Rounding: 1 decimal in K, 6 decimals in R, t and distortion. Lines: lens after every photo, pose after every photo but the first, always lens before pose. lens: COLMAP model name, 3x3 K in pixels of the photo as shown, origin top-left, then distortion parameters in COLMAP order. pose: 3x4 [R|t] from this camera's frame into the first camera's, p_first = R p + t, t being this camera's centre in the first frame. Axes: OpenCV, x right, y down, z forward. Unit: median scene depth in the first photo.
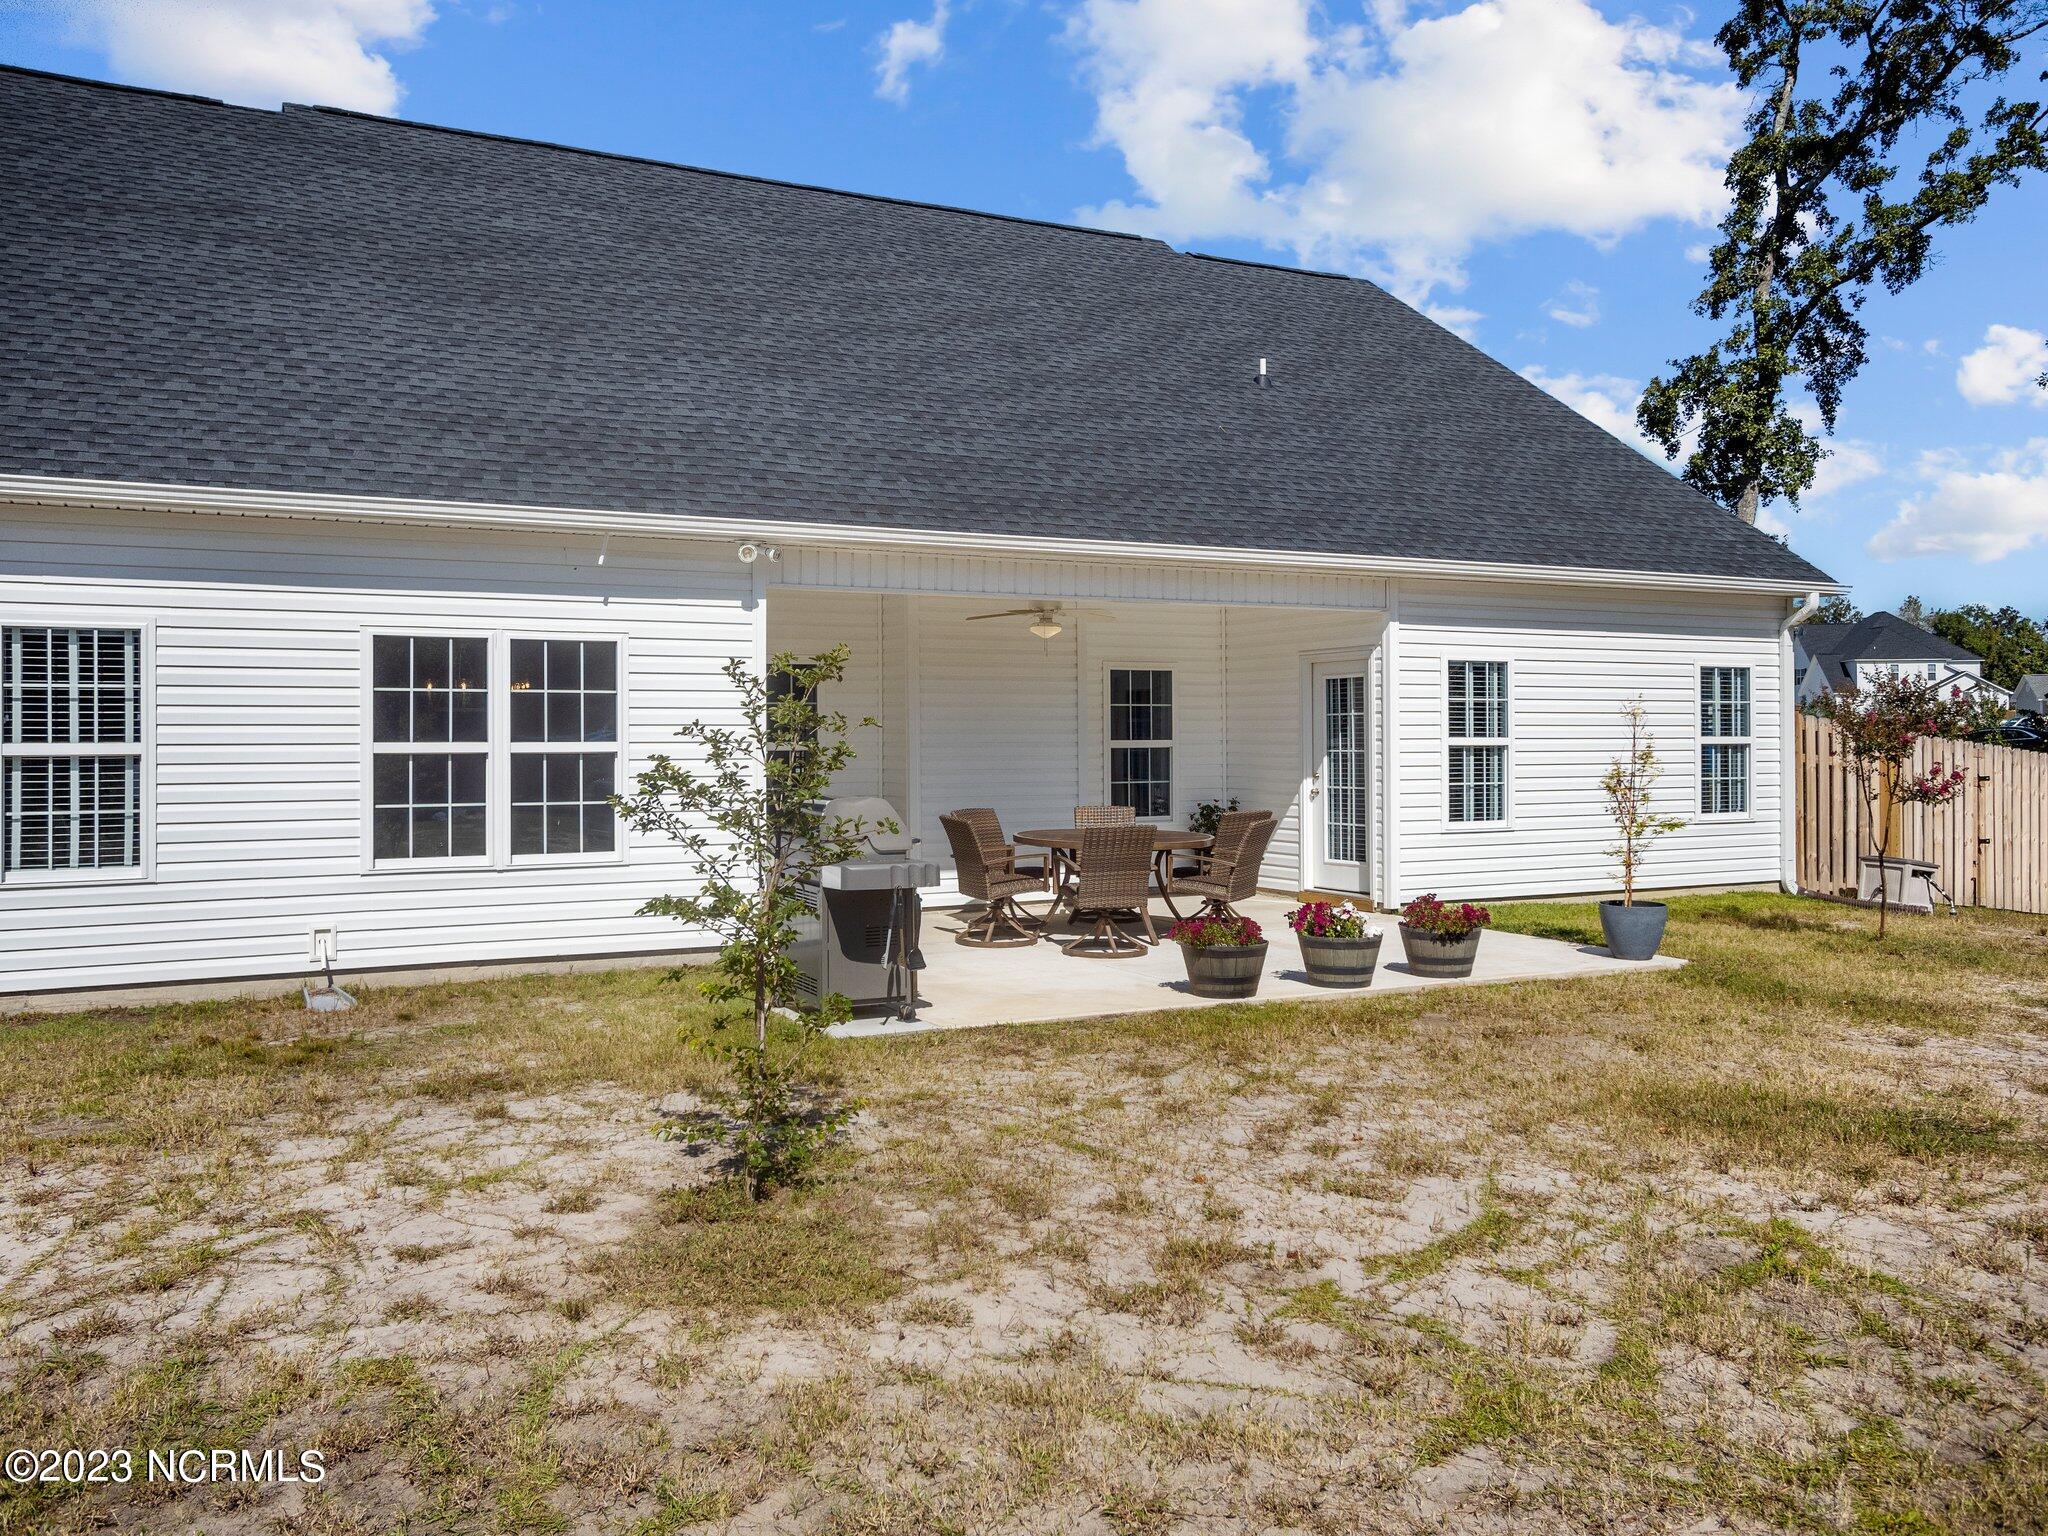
lens RADIAL K [[1675.4, 0, 1037.3], [0, 1675.4, 762.2], [0, 0, 1]] dist [0.010794, -0.006627]
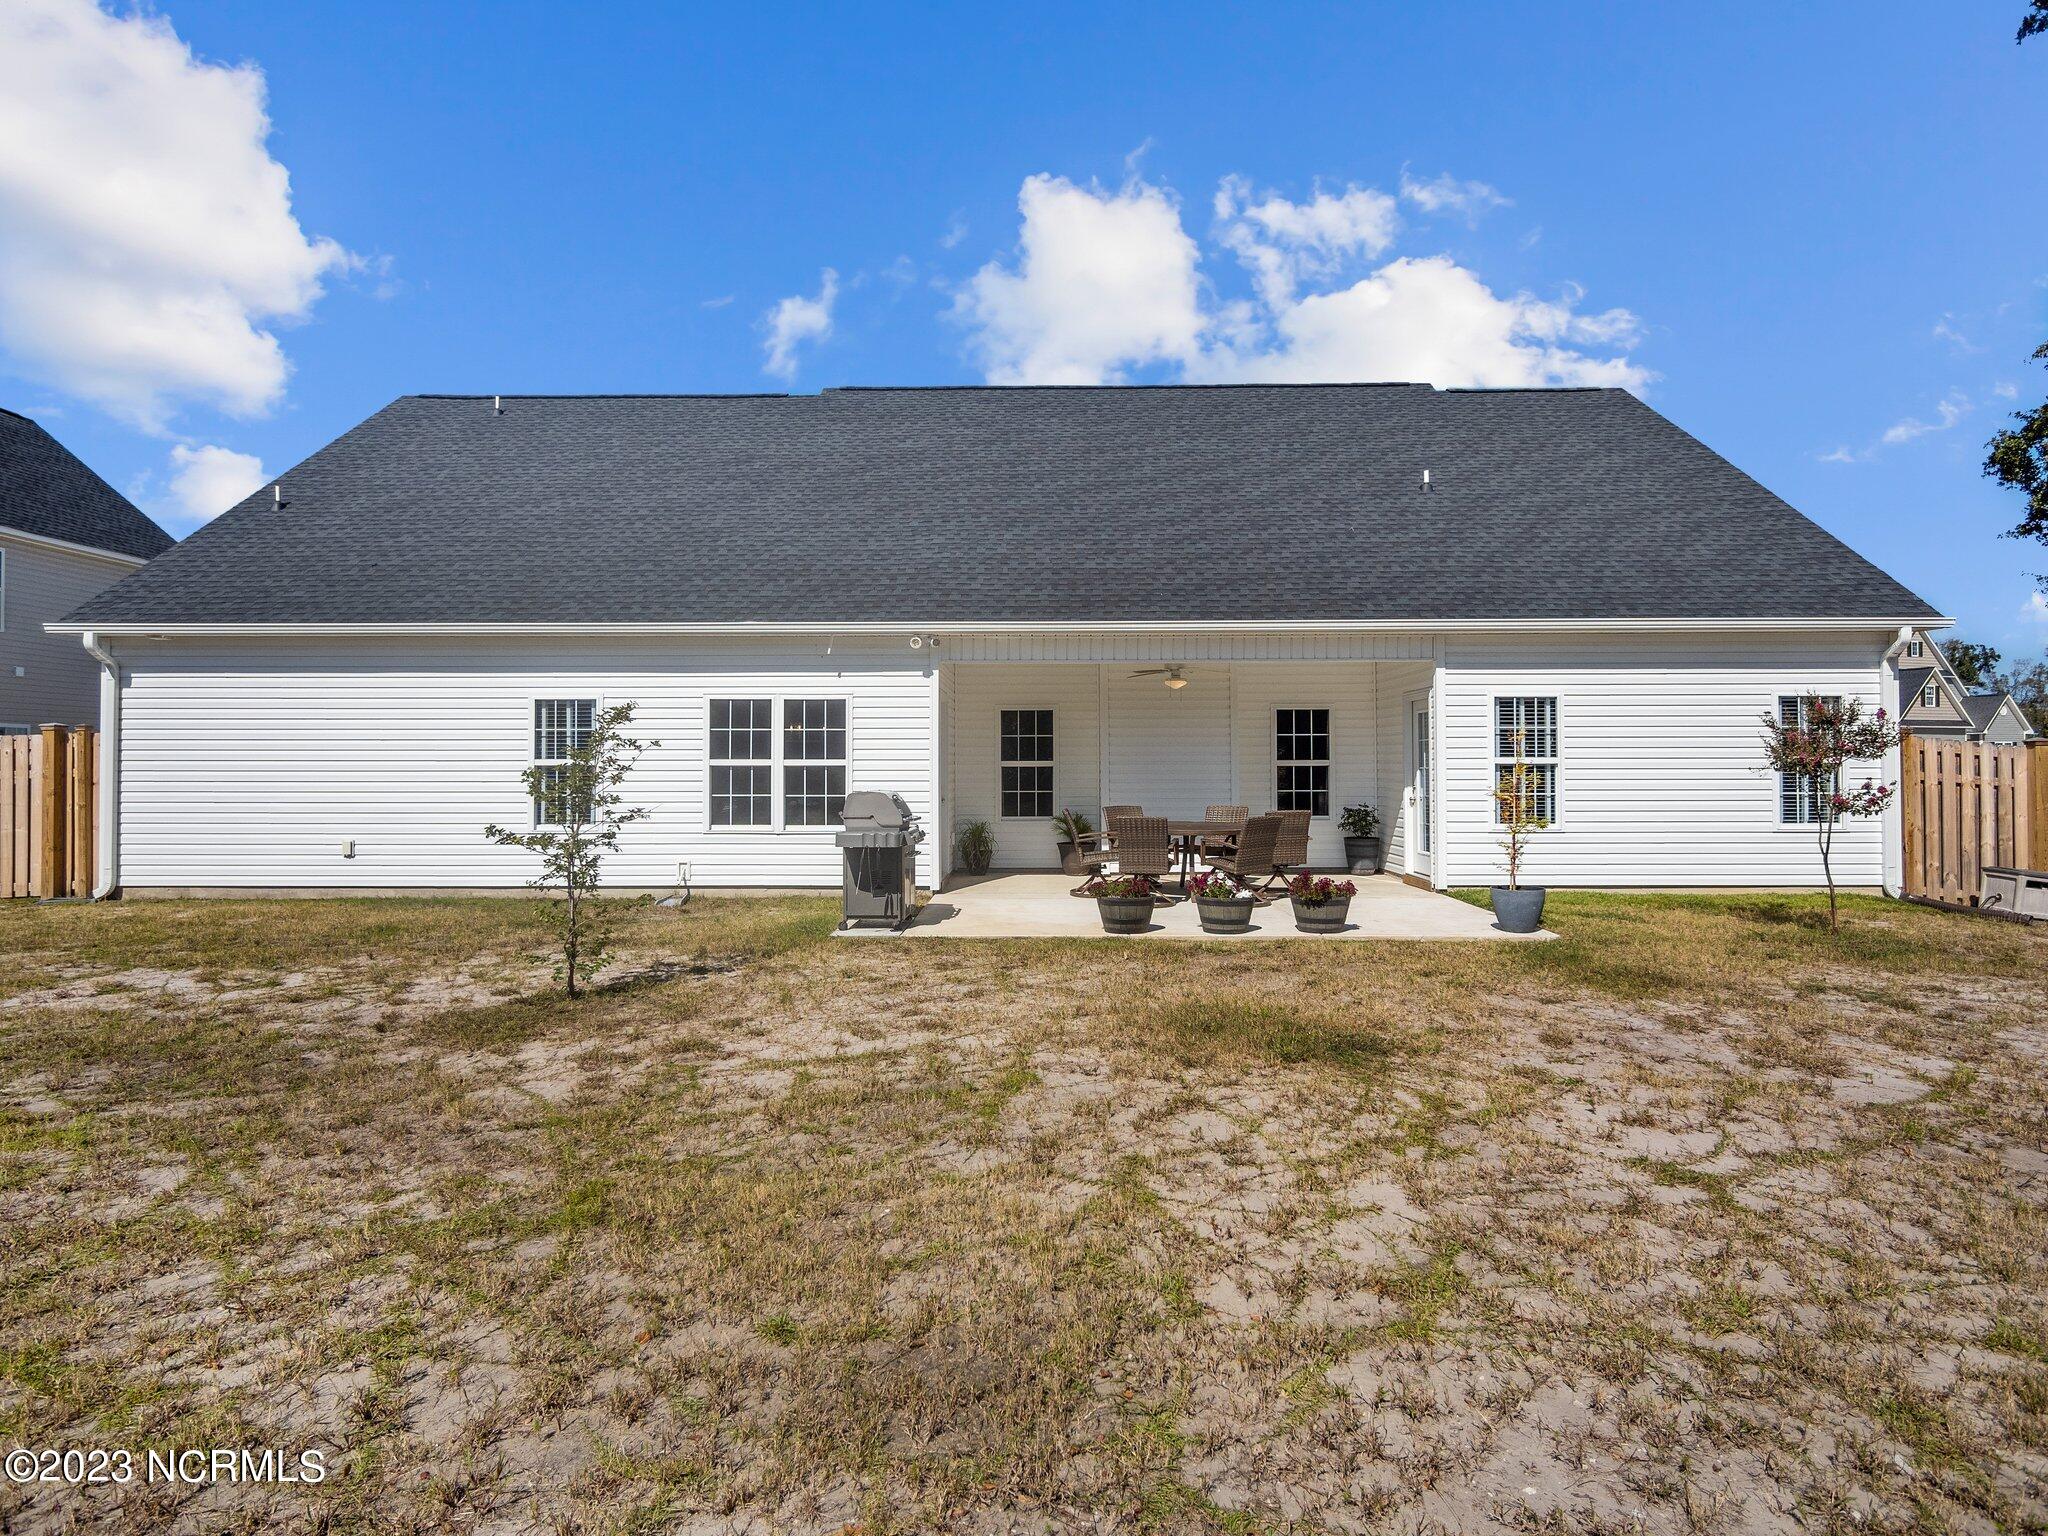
lens RADIAL K [[1219.7, 0, 1026.3], [0, 1219.7, 757.6], [0, 0, 1]] dist [-0.004360, -0.000535]
pose [[0.878059, -0.001458, -0.478551, 0.481735], [-0.007769, 0.999820, -0.017301, 0.005526], [0.478490, 0.018909, 0.877889, 0.021749]]
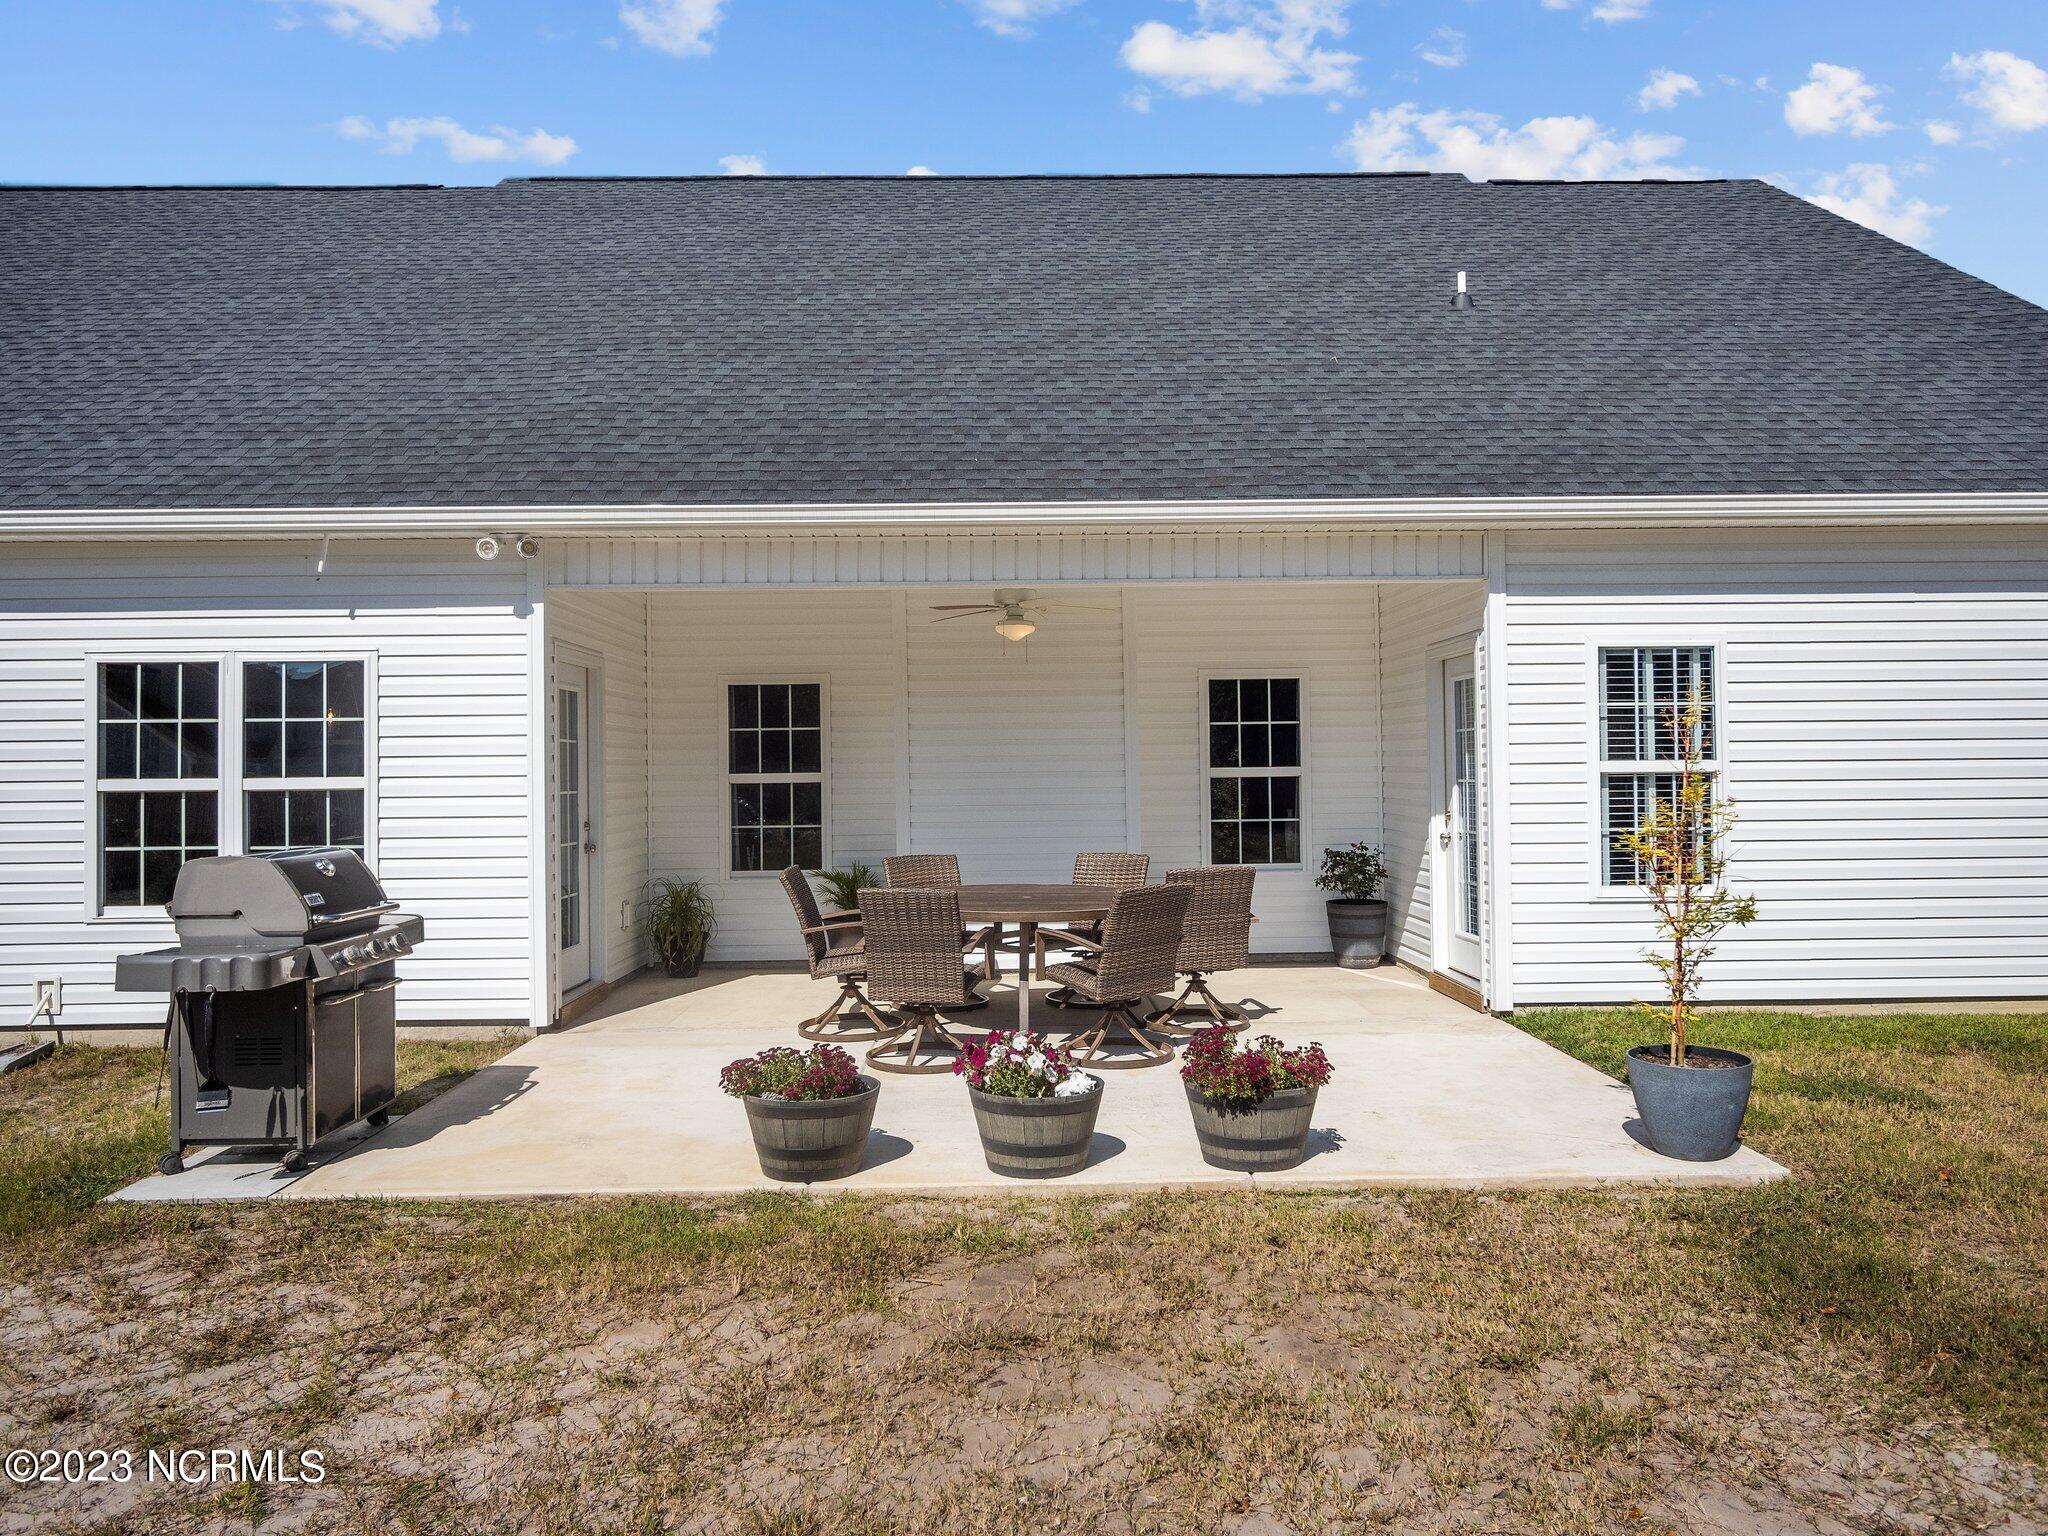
lens RADIAL K [[1464.6, 0, 1026.5], [0, 1464.6, 755.1], [0, 0, 1]] dist [-0.009535, 0.008479]
pose [[0.894583, -0.010528, -0.446778, 0.386931], [0.001948, 0.999805, -0.019660, -0.007771], [0.446898, 0.016717, 0.894429, 0.473773]]
